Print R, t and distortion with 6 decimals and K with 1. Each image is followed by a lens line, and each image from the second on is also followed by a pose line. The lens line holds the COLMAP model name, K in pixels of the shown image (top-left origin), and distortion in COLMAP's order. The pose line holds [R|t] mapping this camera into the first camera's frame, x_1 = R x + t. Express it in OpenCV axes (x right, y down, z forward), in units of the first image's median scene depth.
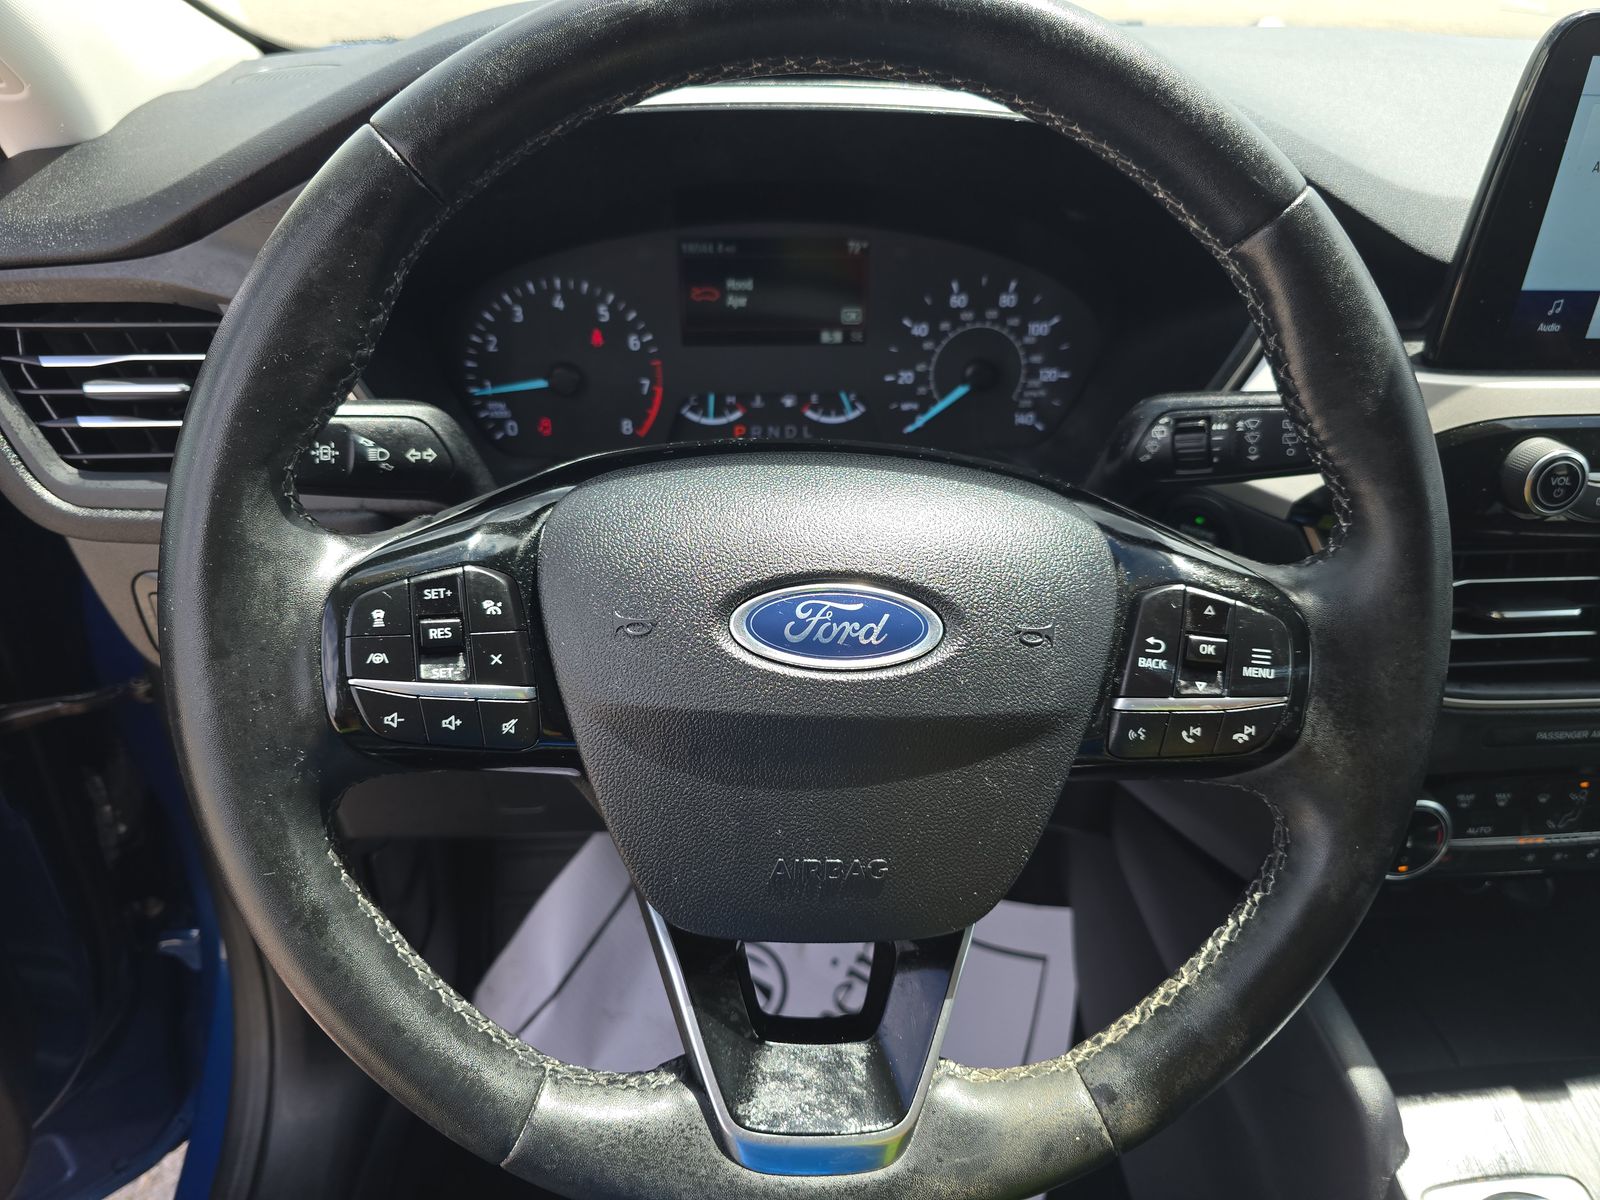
lens RADIAL K [[1069.1, 0, 758.7], [0, 1069.1, 601.4], [0, 0, 1]] dist [0.027354, -0.036358]
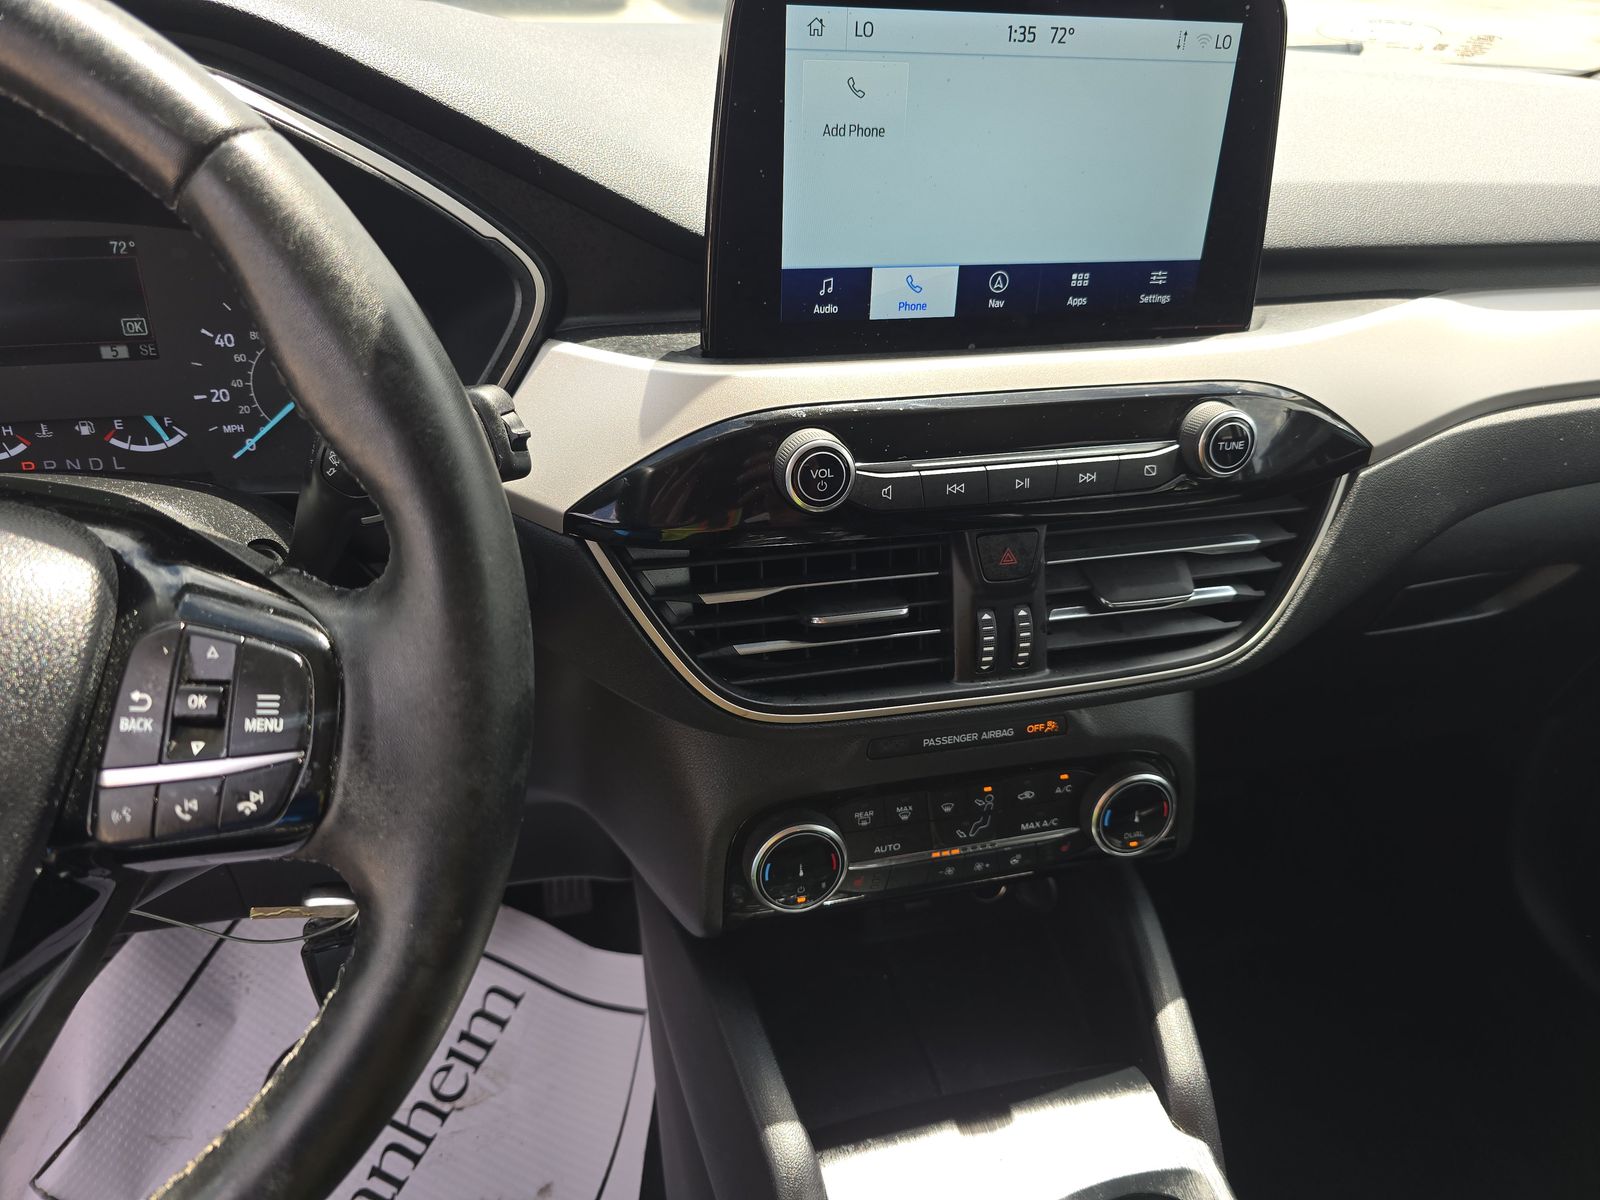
lens RADIAL K [[1069.1, 0, 758.7], [0, 1069.1, 601.4], [0, 0, 1]] dist [0.027354, -0.036358]
pose [[0.986368, -0.072692, 0.147629, 0.450106], [0.077383, 0.996655, -0.026275, 0.014628], [-0.145225, 0.037341, 0.988694, 0.085965]]
